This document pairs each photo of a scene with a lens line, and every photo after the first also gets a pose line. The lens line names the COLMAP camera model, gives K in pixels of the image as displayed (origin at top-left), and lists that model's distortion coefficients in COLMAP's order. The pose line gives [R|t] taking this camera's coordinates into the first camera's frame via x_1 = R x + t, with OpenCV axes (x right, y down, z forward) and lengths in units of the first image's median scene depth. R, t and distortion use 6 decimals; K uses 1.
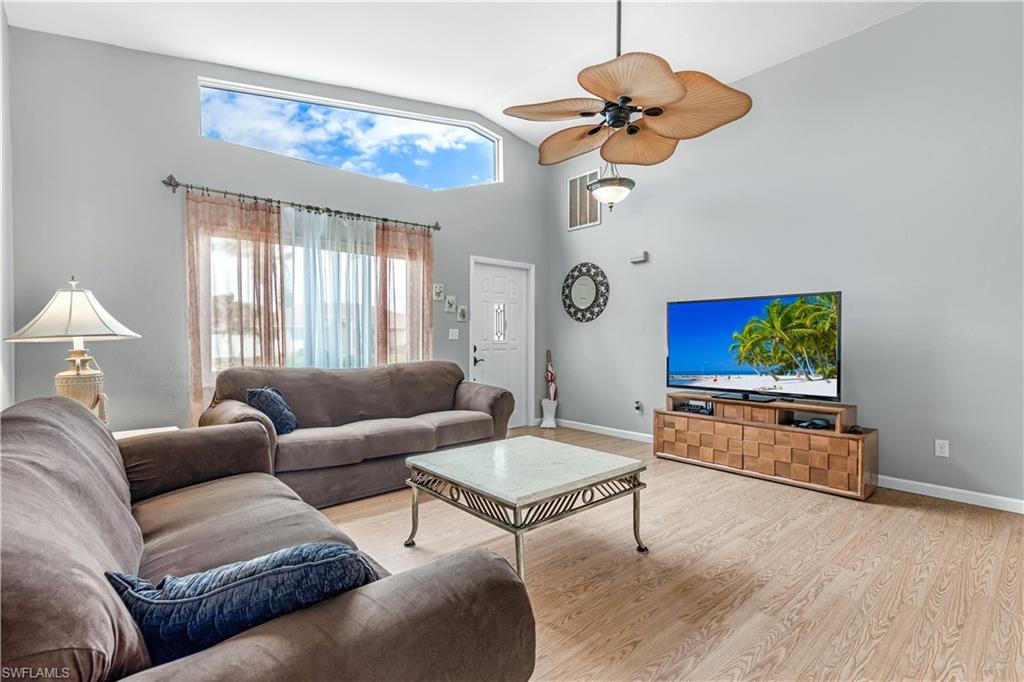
lens RADIAL K [[472.8, 0, 511.4], [0, 472.8, 341.5], [0, 0, 1]] dist [0.010634, -0.001438]
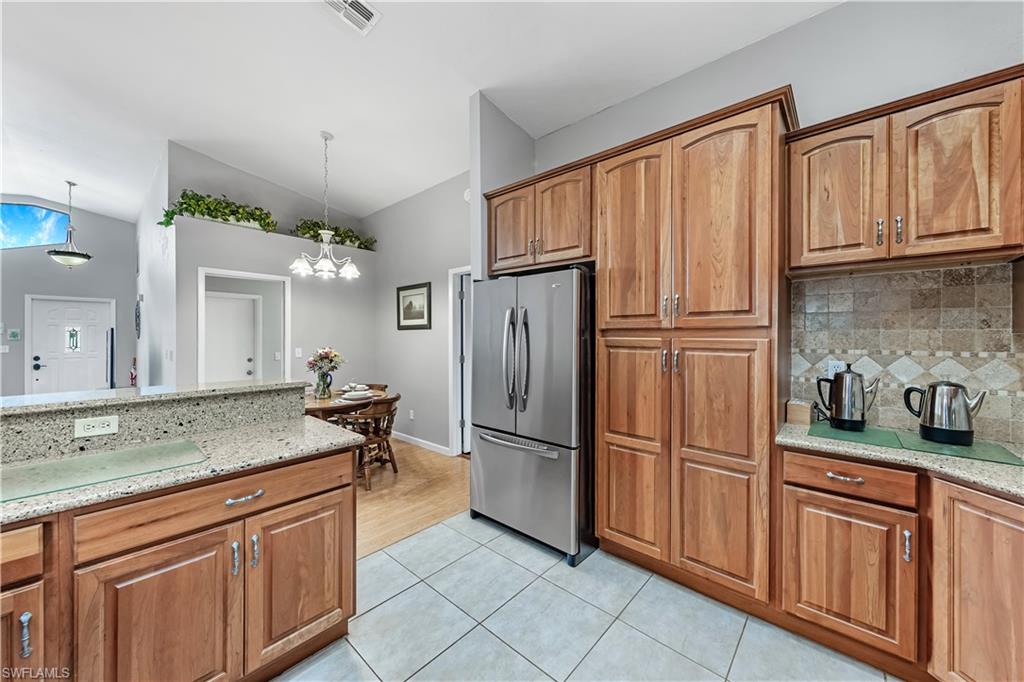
lens RADIAL K [[371.9, 0, 512.2], [0, 371.9, 335.1], [0, 0, 1]] dist [0.001415, 0.000077]
pose [[0.992682, -0.003317, 0.120710, 1.584164], [0.004806, 0.999916, -0.012051, -0.045245], [-0.120660, 0.012543, 0.992615, -0.400619]]
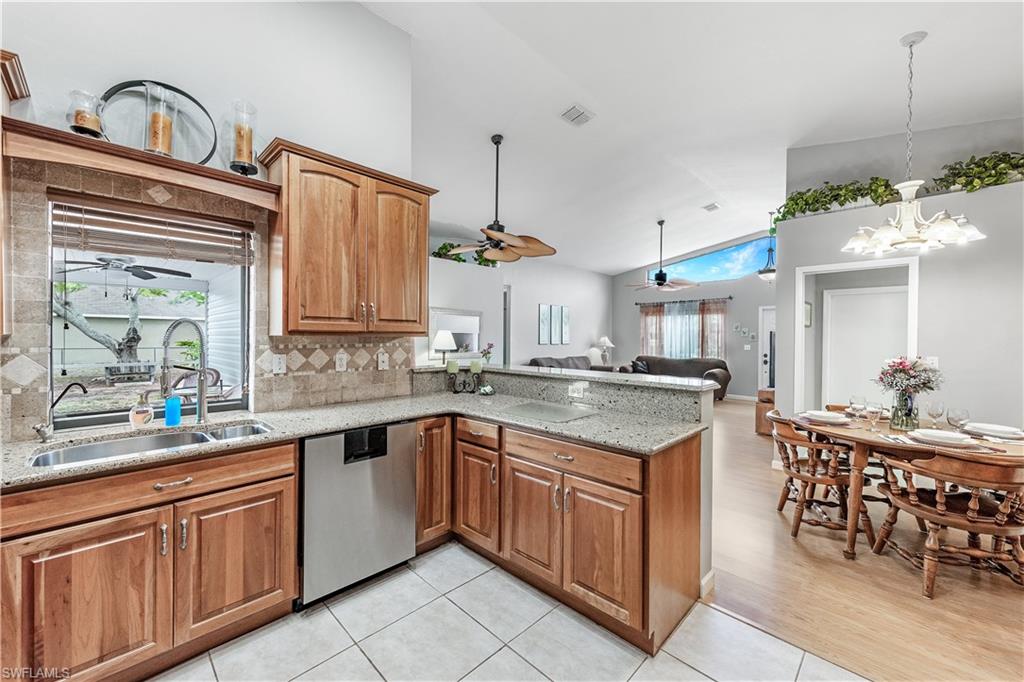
lens RADIAL K [[399.9, 0, 504.7], [0, 399.9, 337.9], [0, 0, 1]] dist [0.001821, -0.000674]
pose [[0.062074, 0.002163, -0.998069, 1.841979], [-0.018305, 0.999832, 0.001028, -0.046856], [0.997904, 0.018206, 0.062103, -0.159937]]
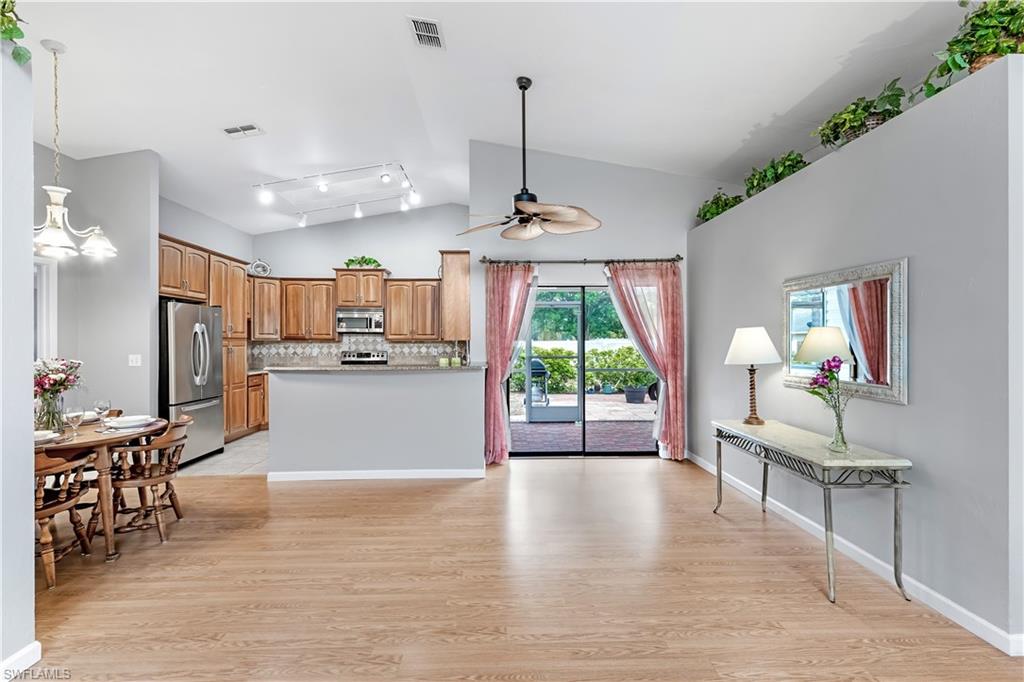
lens RADIAL K [[479.7, 0, 510.2], [0, 479.7, 340.7], [0, 0, 1]] dist [0.004863, -0.000118]
pose [[-0.770981, 0.000883, 0.636858, 0.234080], [0.009670, 0.999900, 0.010320, -0.056011], [-0.636785, 0.014114, -0.770912, 0.630026]]
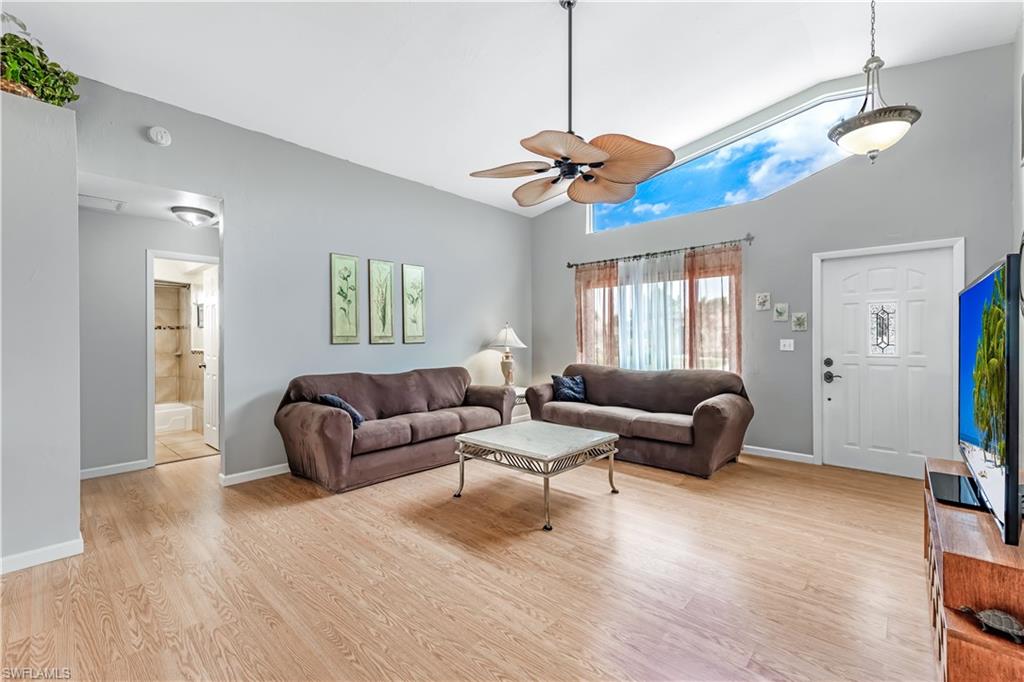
lens RADIAL K [[434.7, 0, 507.1], [0, 434.7, 338.9], [0, 0, 1]] dist [0.003990, 0.000173]
pose [[0.102476, -0.000687, -0.994735, 0.811188], [-0.005995, 0.999981, -0.001308, -0.027614], [0.994717, 0.006097, 0.102470, 0.457167]]
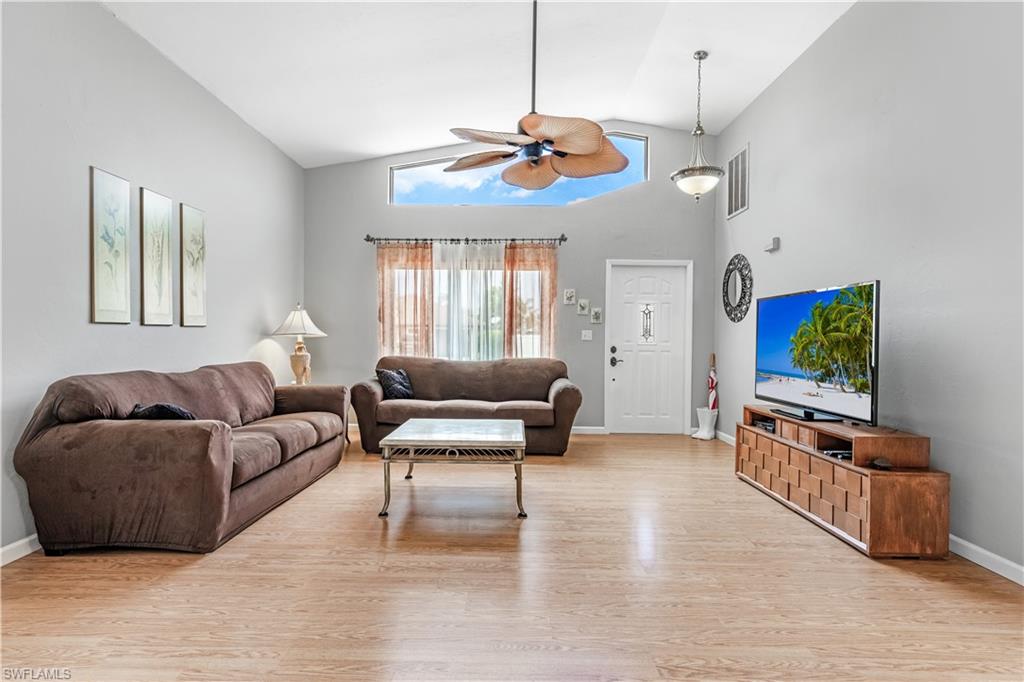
lens RADIAL K [[530.7, 0, 510.0], [0, 530.7, 341.5], [0, 0, 1]] dist [0.001618, -0.000884]
pose [[0.747938, 0.013102, -0.663639, 0.664771], [-0.016857, 0.999858, 0.000742, 0.000787], [0.663554, 0.010632, 0.748053, -0.012623]]
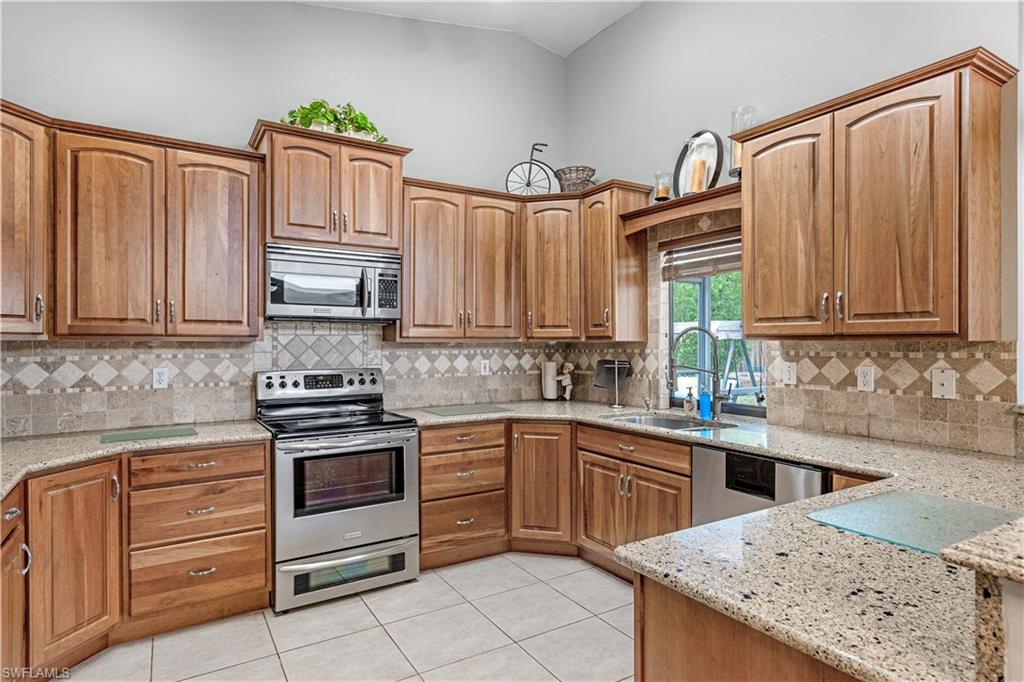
lens RADIAL K [[553.6, 0, 513.7], [0, 553.6, 339.2], [0, 0, 1]] dist [0.000808, -0.000590]
pose [[-0.984241, 0.000976, 0.176829, 1.478079], [0.002556, 0.999959, 0.008704, -0.051974], [-0.176813, 0.009019, -0.984203, 0.274381]]
